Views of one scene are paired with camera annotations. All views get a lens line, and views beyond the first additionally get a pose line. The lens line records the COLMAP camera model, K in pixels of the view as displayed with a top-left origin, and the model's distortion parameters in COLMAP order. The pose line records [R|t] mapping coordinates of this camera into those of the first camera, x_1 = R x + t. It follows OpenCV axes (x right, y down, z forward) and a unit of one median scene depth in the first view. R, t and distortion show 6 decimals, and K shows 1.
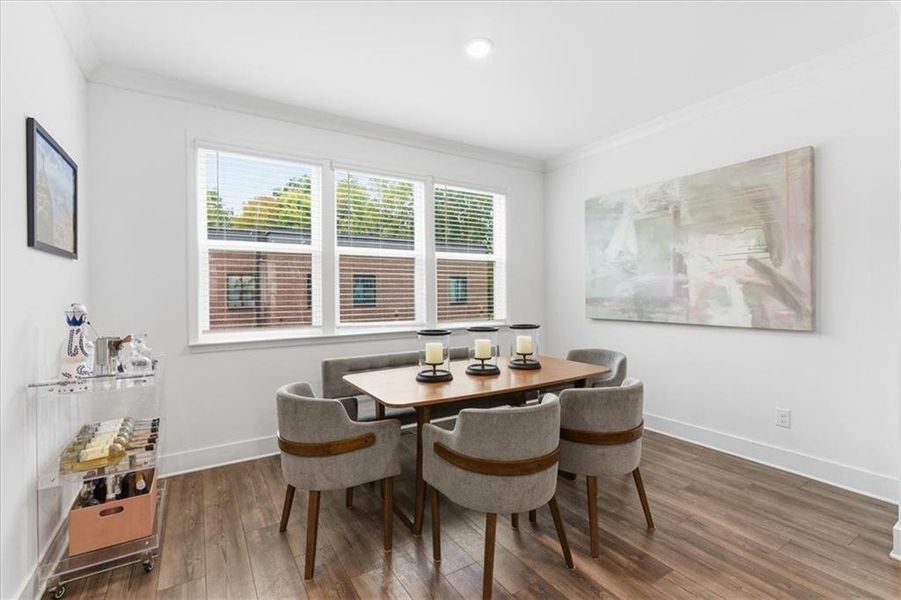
lens RADIAL K [[408.7, 0, 450.5], [0, 408.7, 300.0], [0, 0, 1]] dist [-0.000154, 0.000171]
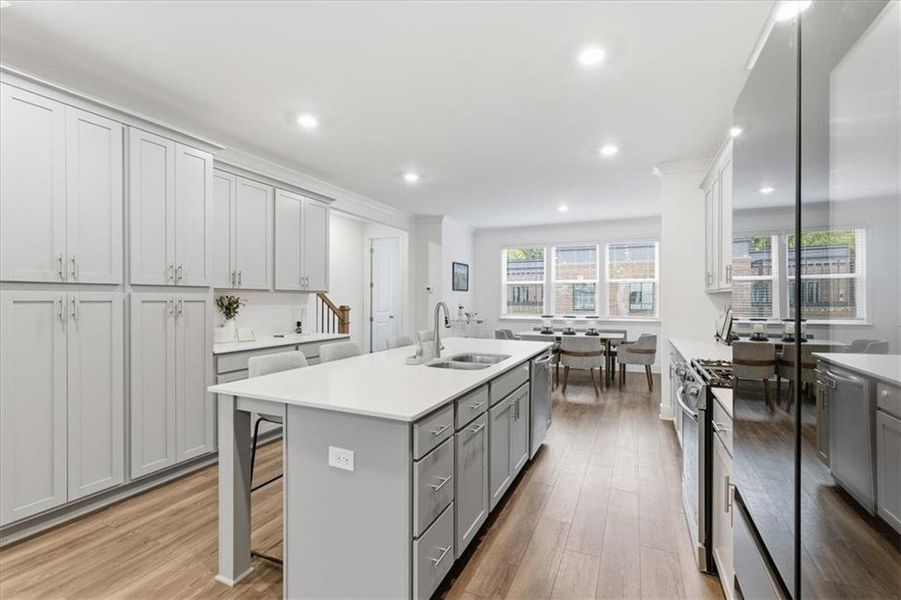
lens RADIAL K [[415.8, 0, 450.5], [0, 415.8, 300.0], [0, 0, 1]] dist [0.089346, -0.000014]
pose [[0.564968, 0.009782, -0.825055, 2.353531], [-0.020163, 0.999795, -0.001953, -0.013109], [0.824866, 0.017739, 0.565049, -1.376857]]
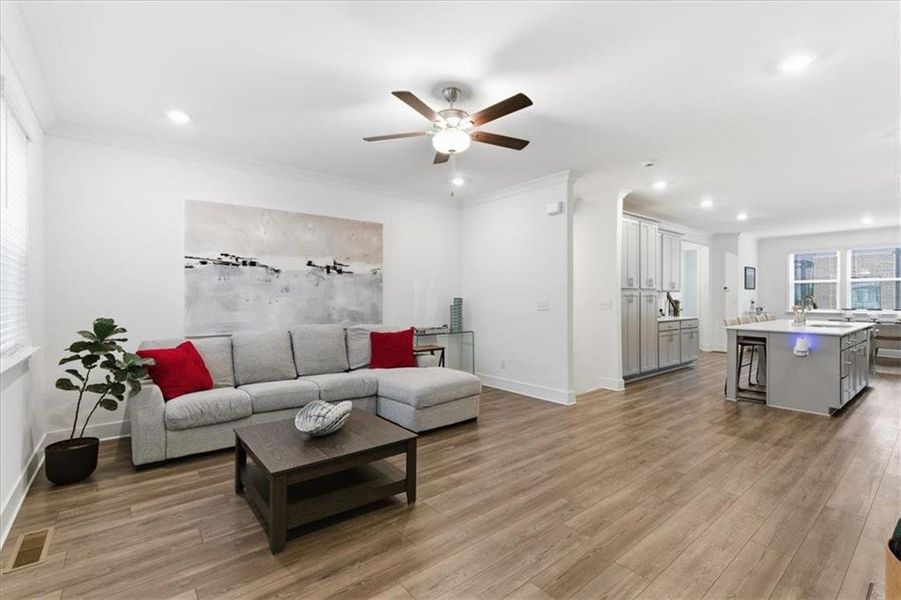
lens RADIAL K [[408.7, 0, 450.5], [0, 408.7, 300.0], [0, 0, 1]] dist [-0.000154, 0.000171]
pose [[0.134913, 0.008657, -0.990820, 3.517753], [-0.015617, 0.999856, 0.006610, 0.042766], [0.990734, 0.014582, 0.135029, -3.322030]]
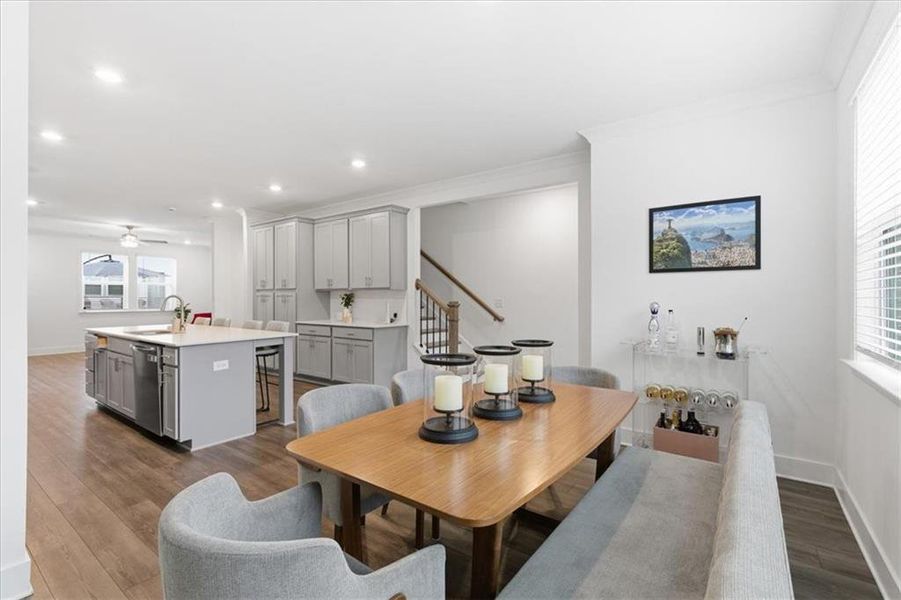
lens RADIAL K [[408.7, 0, 450.5], [0, 408.7, 300.0], [0, 0, 1]] dist [-0.000154, 0.000171]
pose [[-0.926403, 0.014763, -0.376245, 0.531105], [0.003484, 0.999524, 0.030643, -0.055761], [0.376518, 0.027077, -0.926013, 2.173508]]
